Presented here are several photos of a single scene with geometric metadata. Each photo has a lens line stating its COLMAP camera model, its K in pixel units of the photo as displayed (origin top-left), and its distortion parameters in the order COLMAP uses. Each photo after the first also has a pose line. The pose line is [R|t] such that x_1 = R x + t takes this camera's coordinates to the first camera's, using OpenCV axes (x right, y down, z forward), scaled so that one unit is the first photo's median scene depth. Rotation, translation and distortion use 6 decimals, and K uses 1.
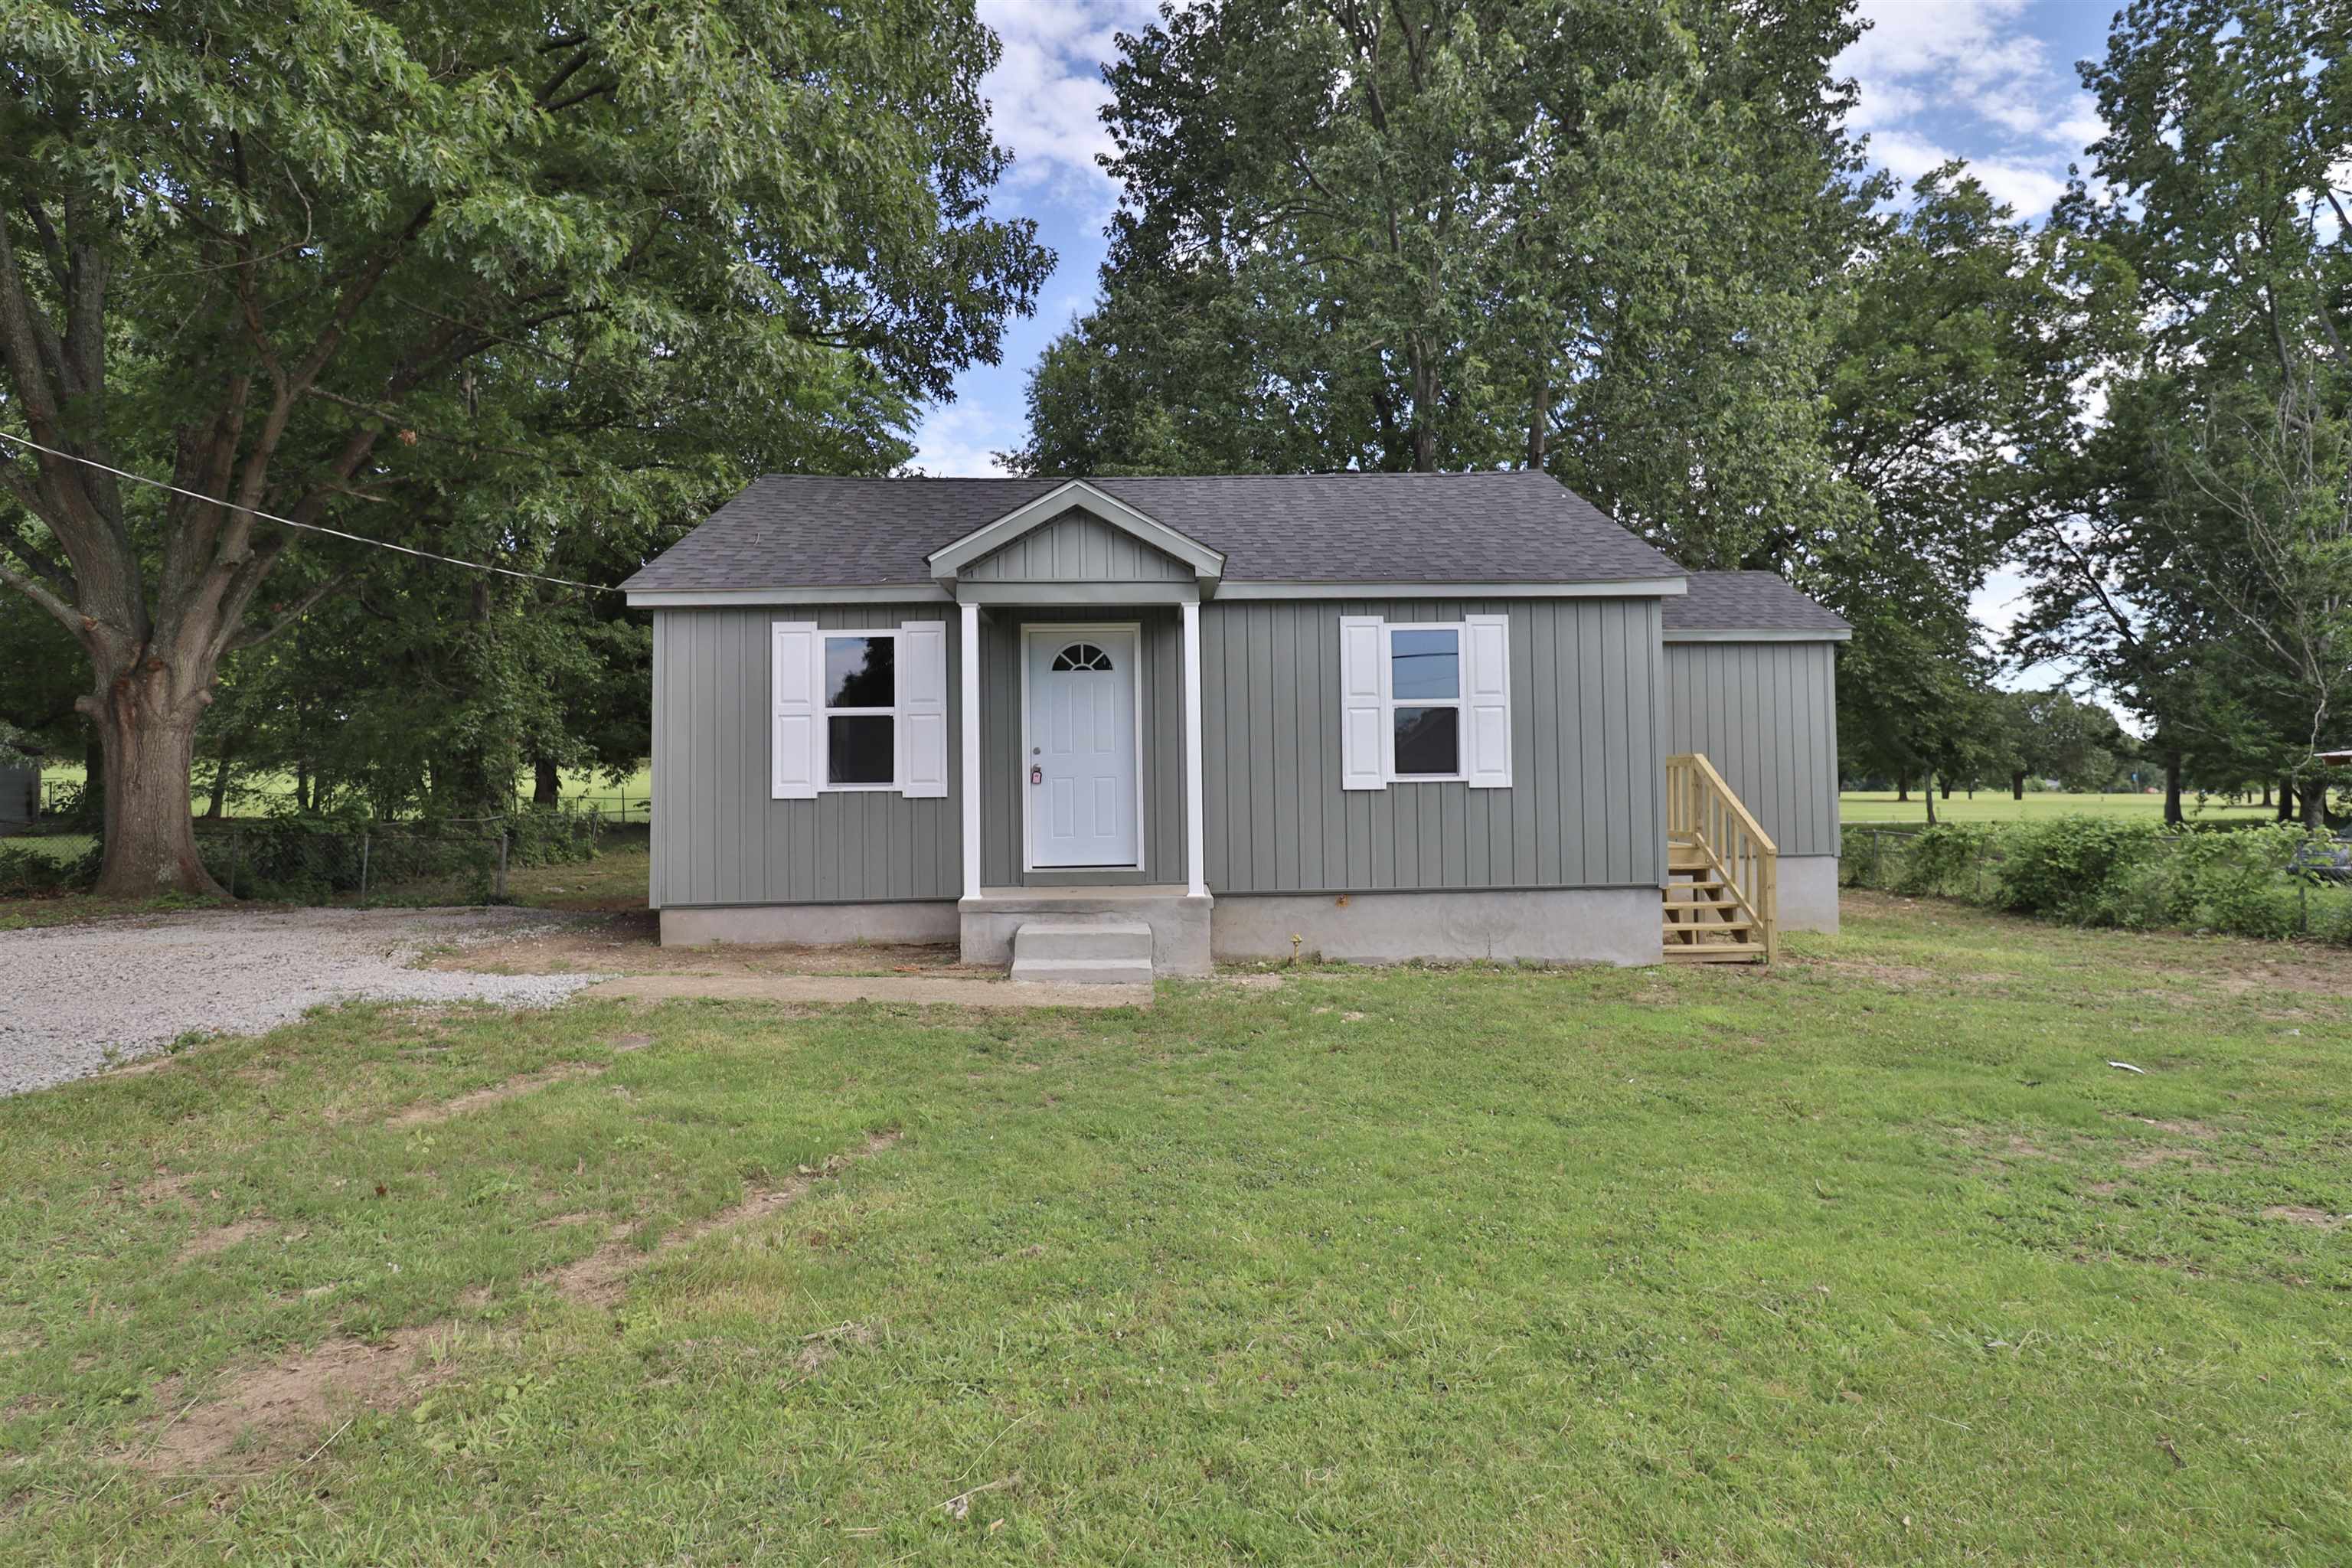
lens RADIAL K [[1219.2, 0, 1190.4], [0, 1219.2, 770.6], [0, 0, 1]] dist [0.000356, -0.008013]
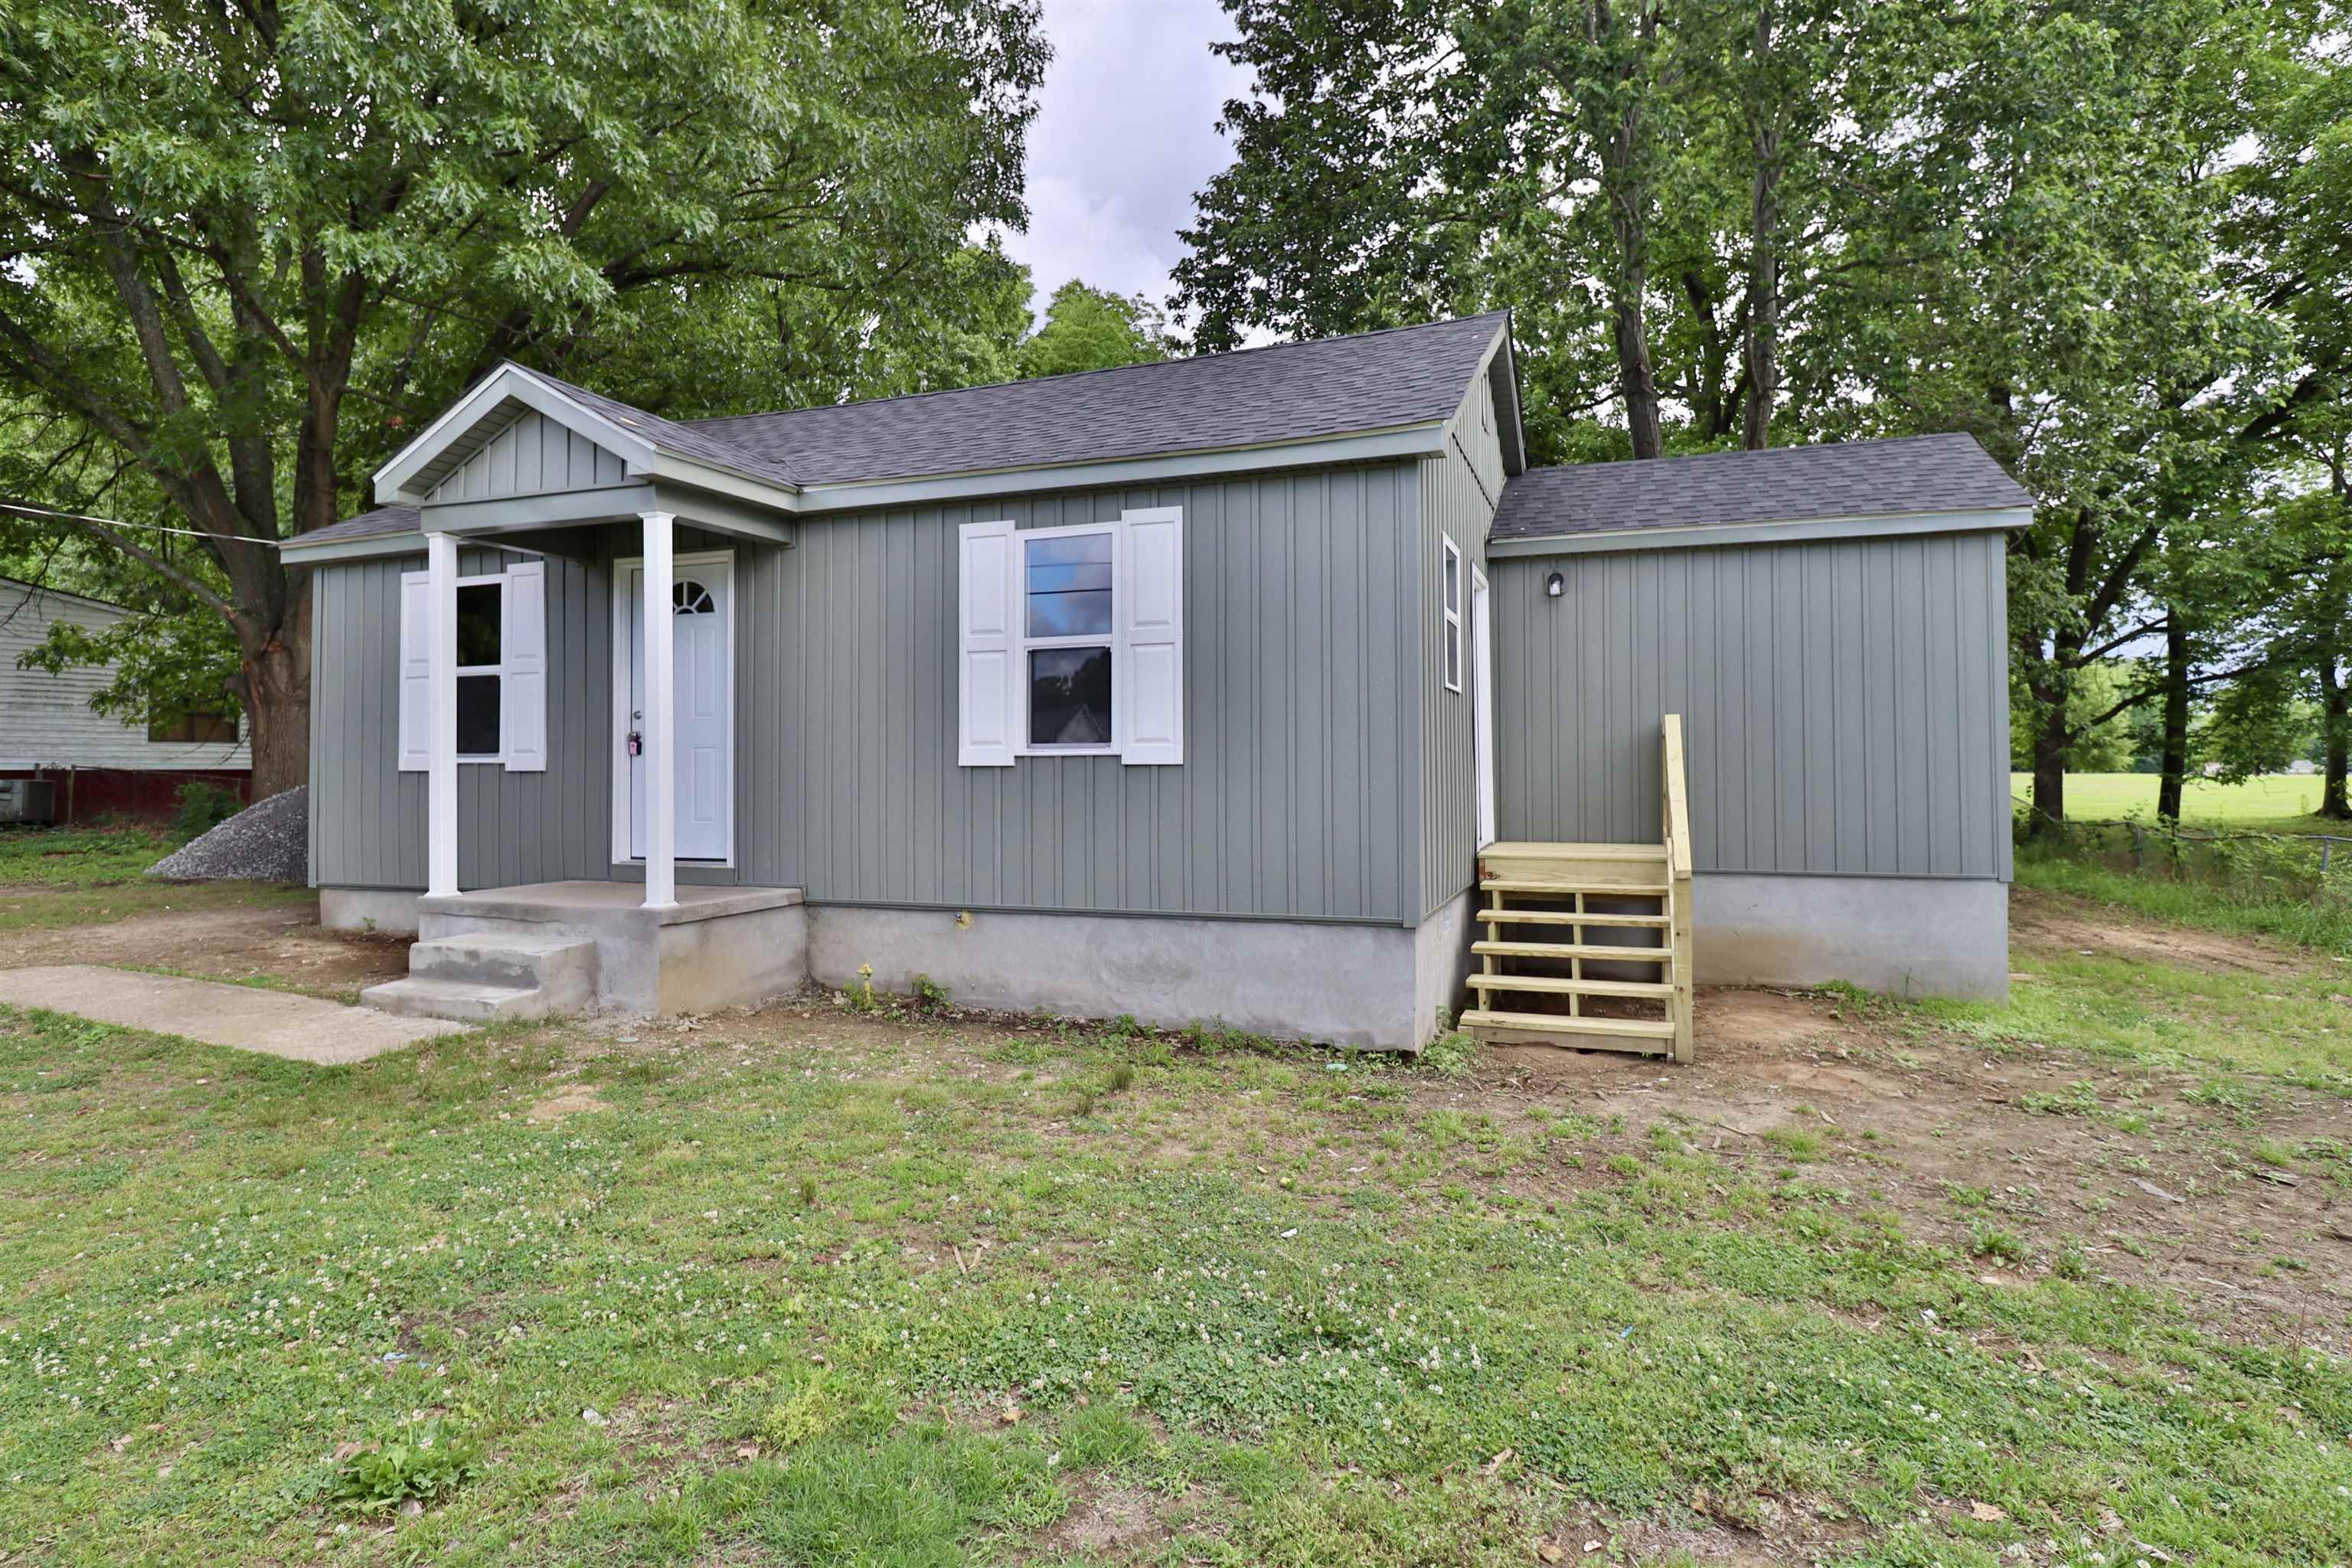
lens RADIAL K [[1220.8, 0, 1191.0], [0, 1220.8, 754.5], [0, 0, 1]] dist [0.000101, -0.011373]
pose [[0.928320, 0.003427, -0.371767, 0.353275], [-0.000721, 0.999972, 0.007418, 0.002633], [0.371782, -0.006619, 0.928297, 0.261137]]
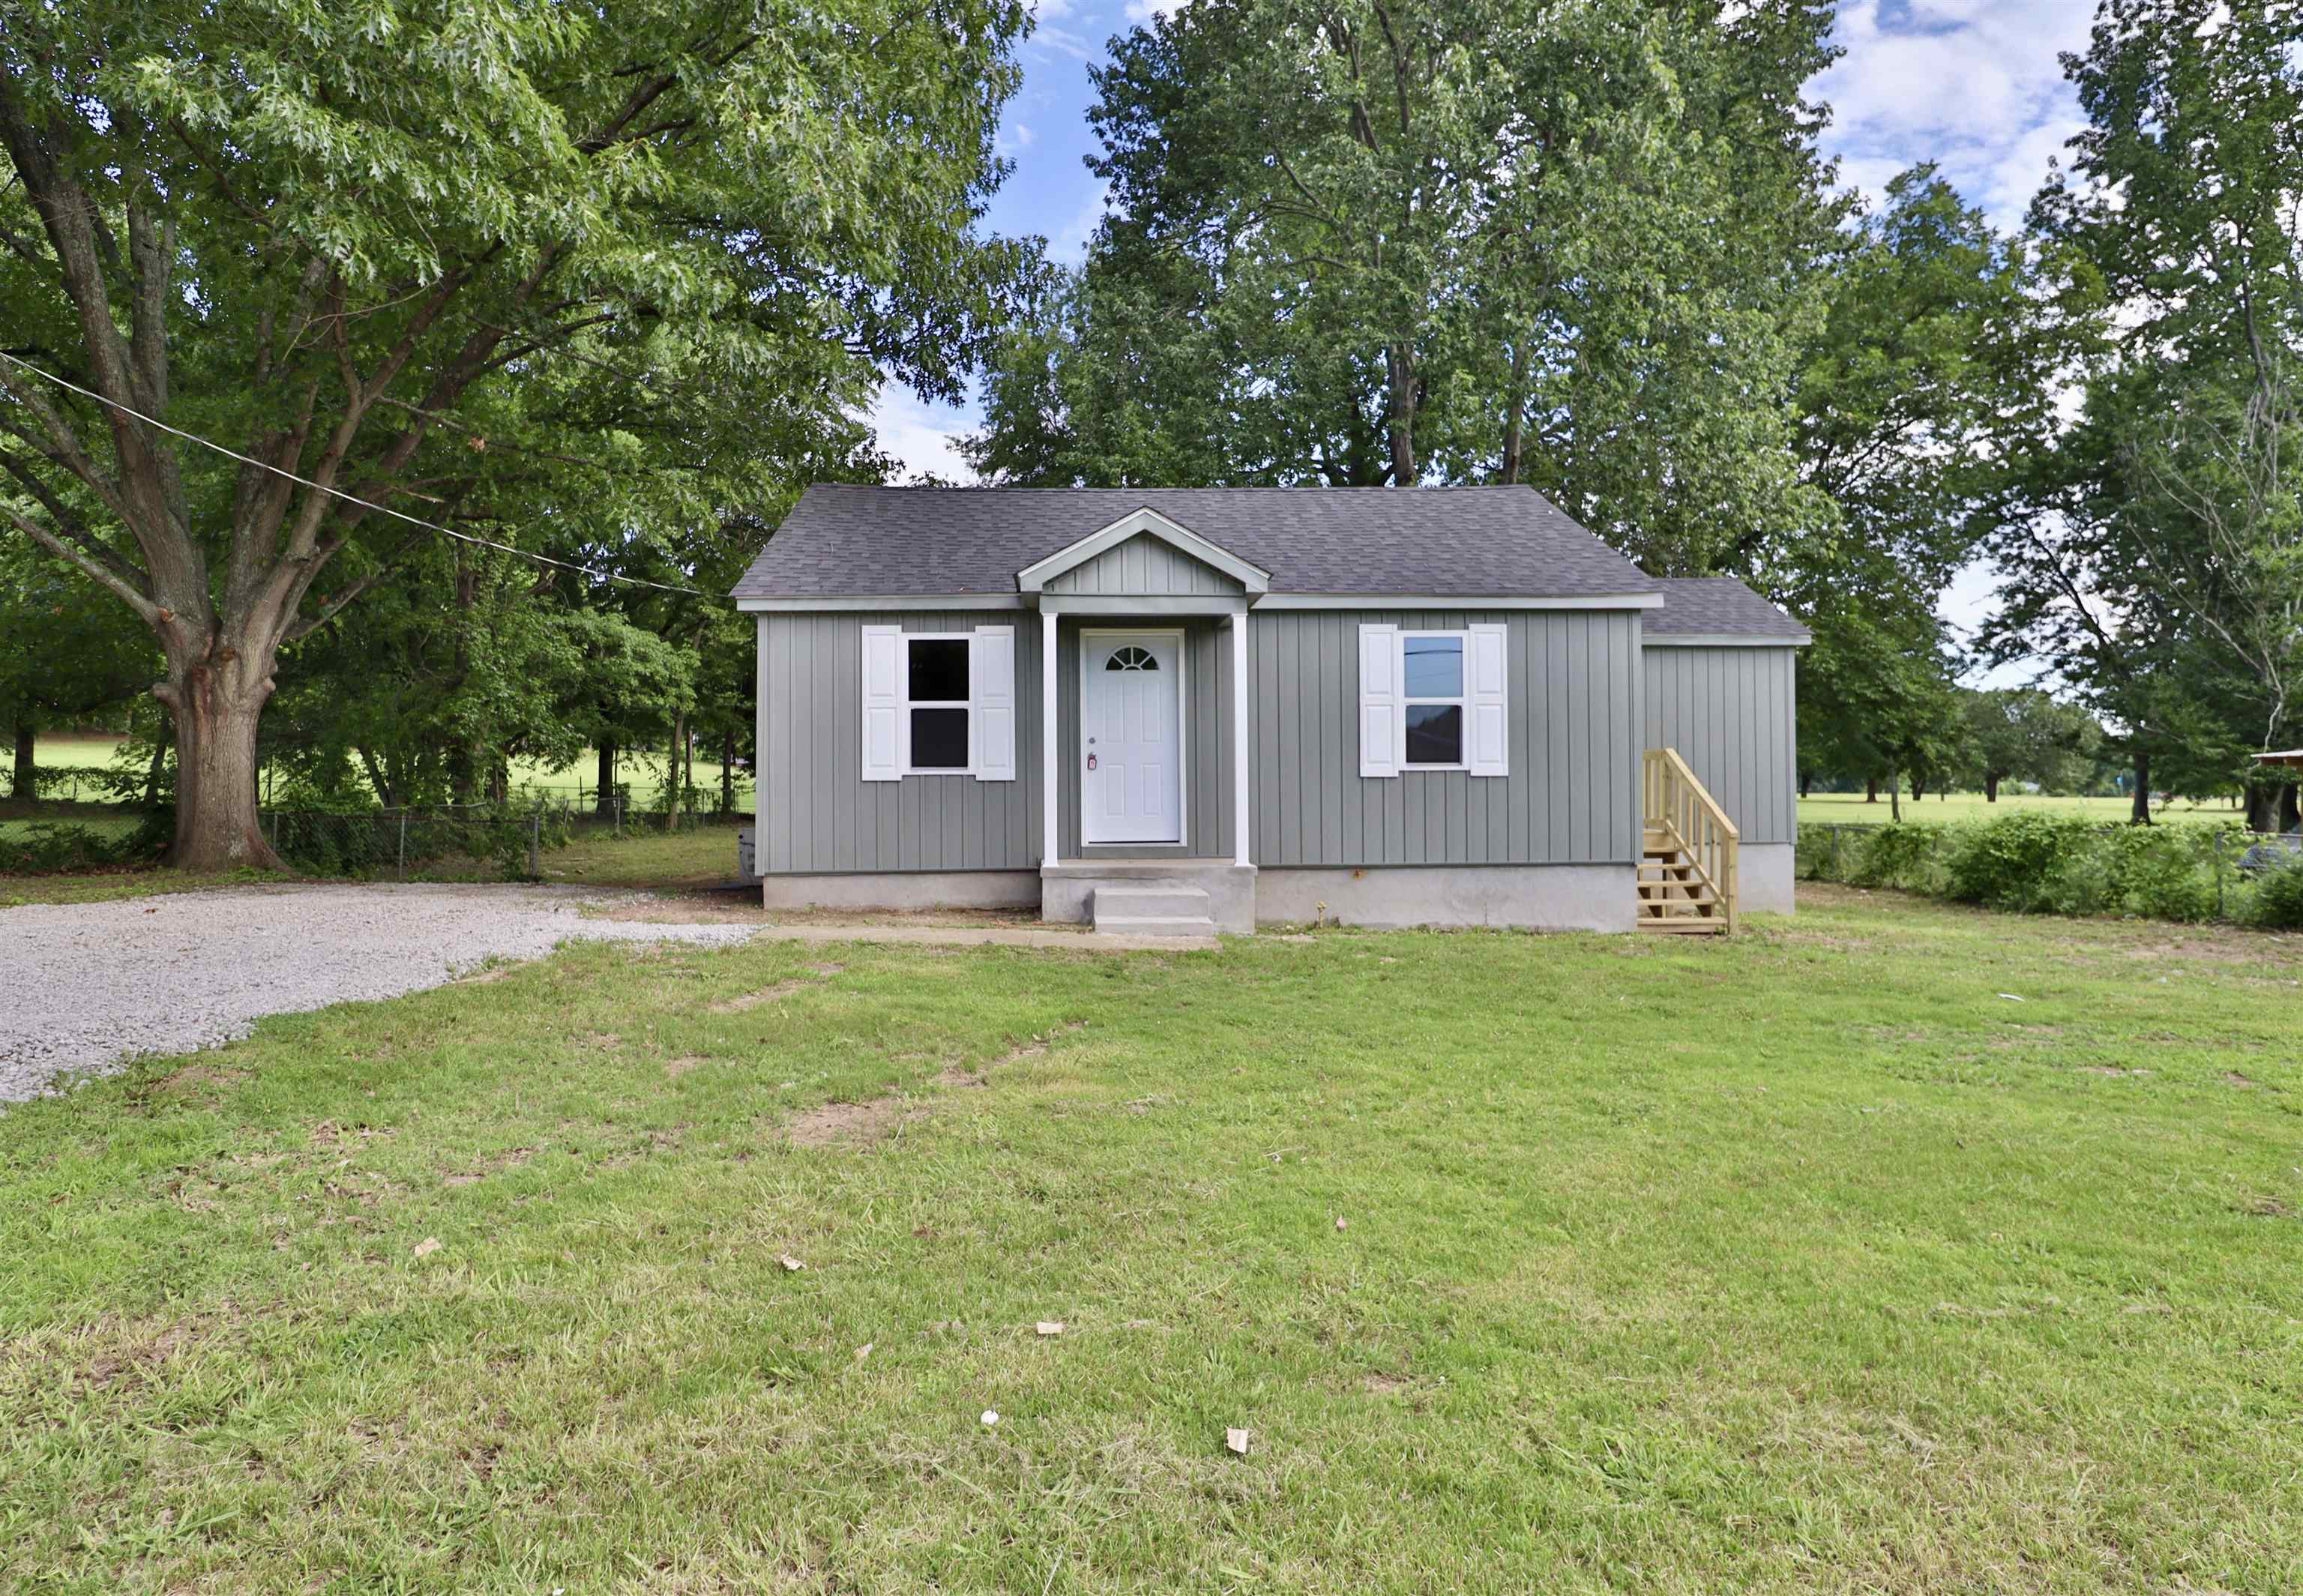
lens RADIAL K [[1305.1, 0, 1124.8], [0, 1305.1, 792.4], [0, 0, 1]] dist [-0.000927, -0.002504]
pose [[0.999947, 0.007701, 0.006803, -0.070615], [-0.007835, 0.999772, 0.019878, 0.005408], [-0.006648, -0.019930, 0.999779, -0.150038]]
